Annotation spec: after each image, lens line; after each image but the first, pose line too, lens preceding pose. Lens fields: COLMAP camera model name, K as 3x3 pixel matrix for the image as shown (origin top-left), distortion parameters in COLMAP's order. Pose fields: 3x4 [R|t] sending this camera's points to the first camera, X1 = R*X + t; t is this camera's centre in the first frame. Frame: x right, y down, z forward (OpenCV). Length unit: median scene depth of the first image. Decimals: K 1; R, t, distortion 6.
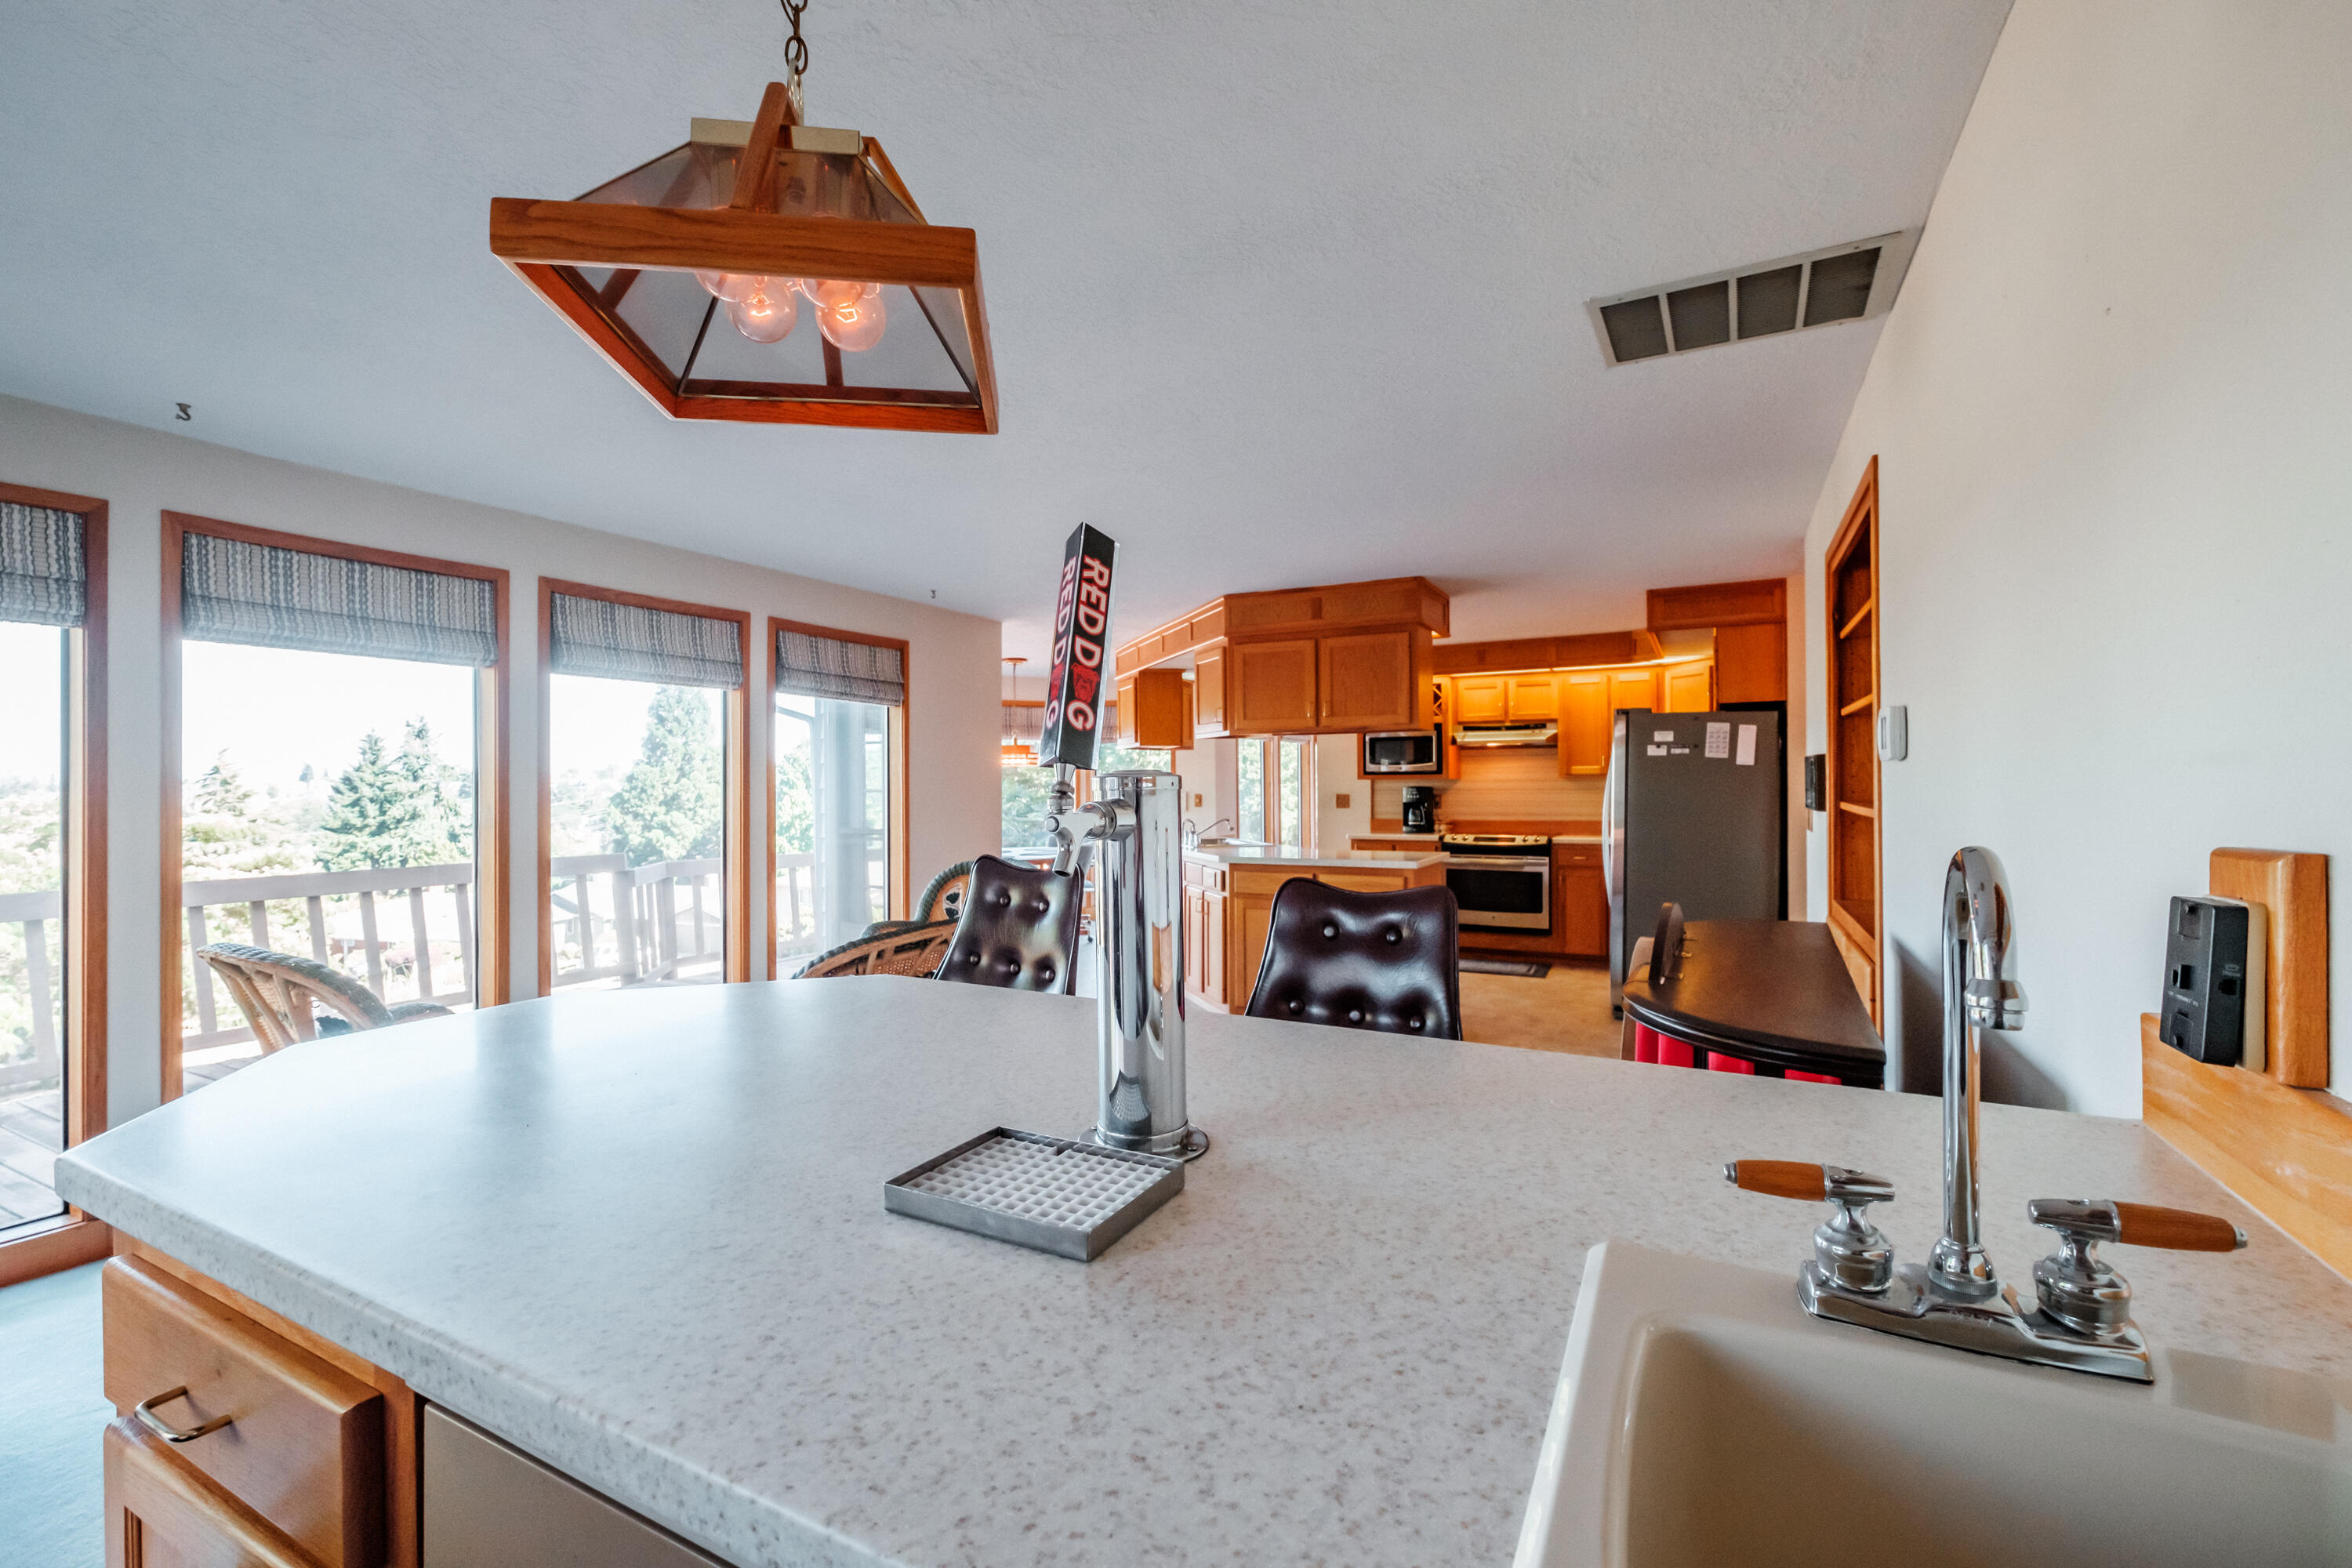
lens RADIAL K [[1009.0, 0, 1172.4], [0, 1009.0, 784.1], [0, 0, 1]] dist [-0.002083, -0.000569]
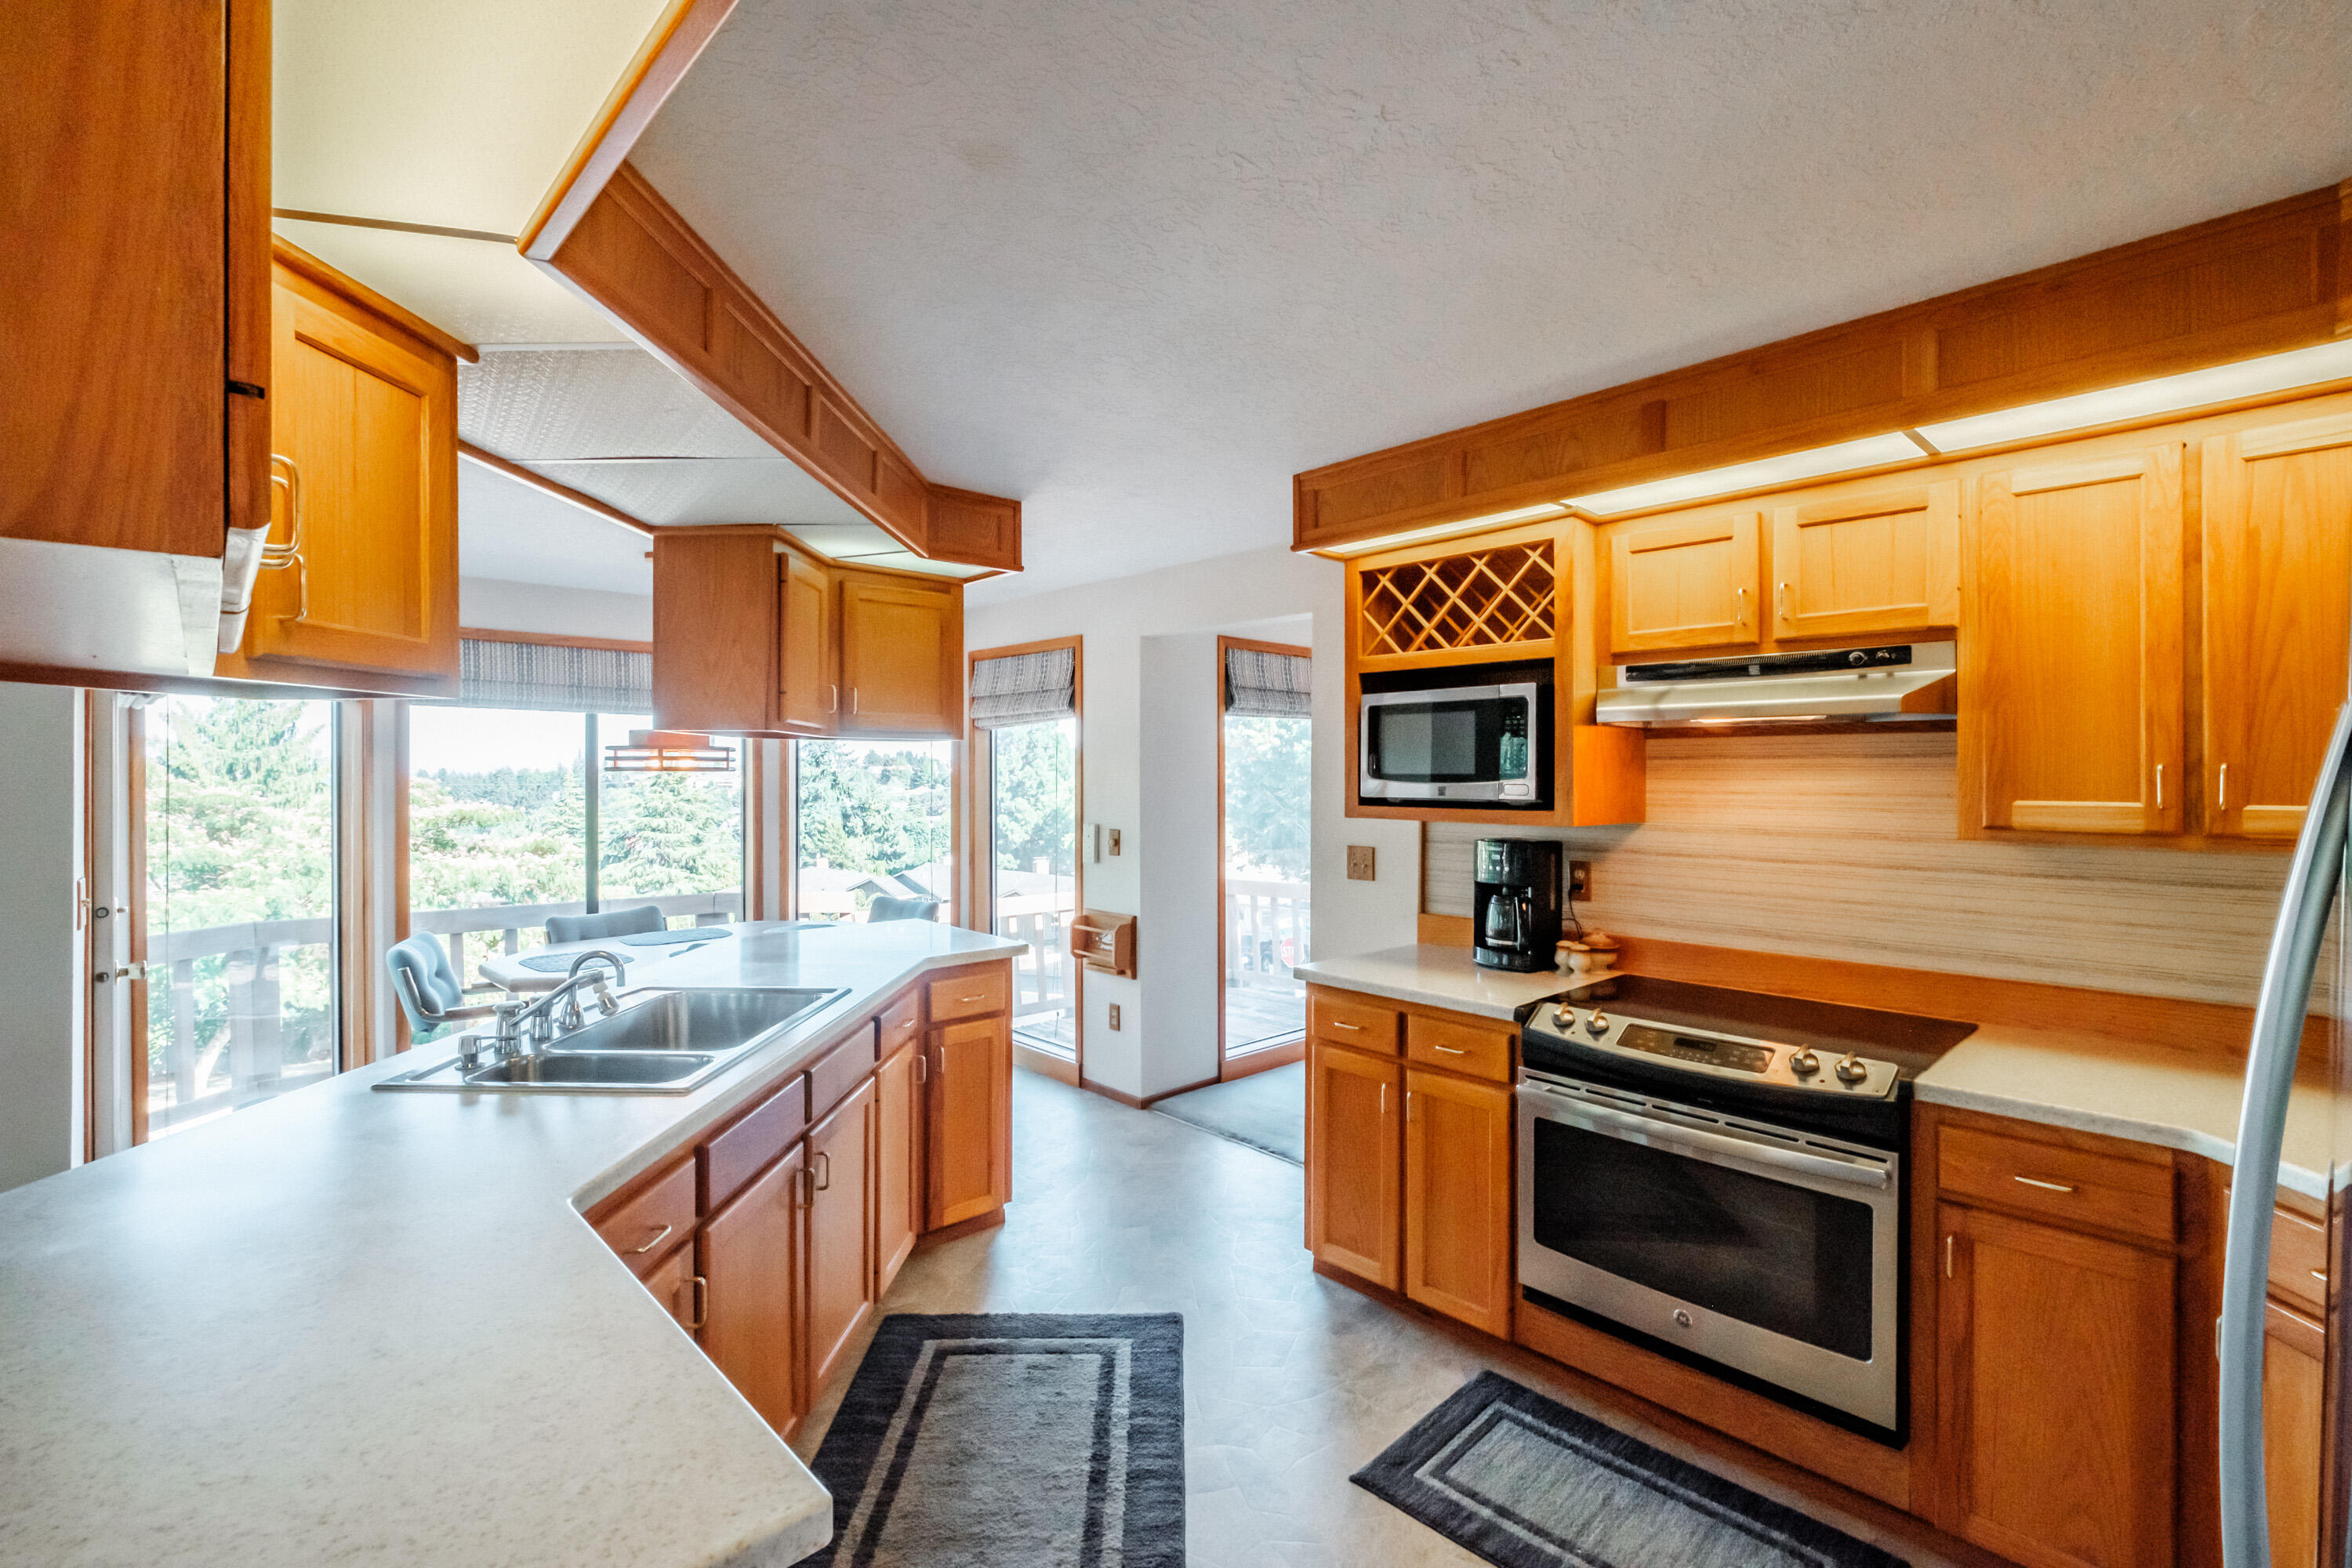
lens RADIAL K [[1059.5, 0, 1183.2], [0, 1059.5, 773.7], [0, 0, 1]] dist [0.001210, -0.000109]
pose [[0.949184, 0.005282, -0.314679, 0.255688], [-0.004837, 0.999986, 0.002195, -0.021861], [0.314686, -0.000561, 0.949196, 0.616351]]
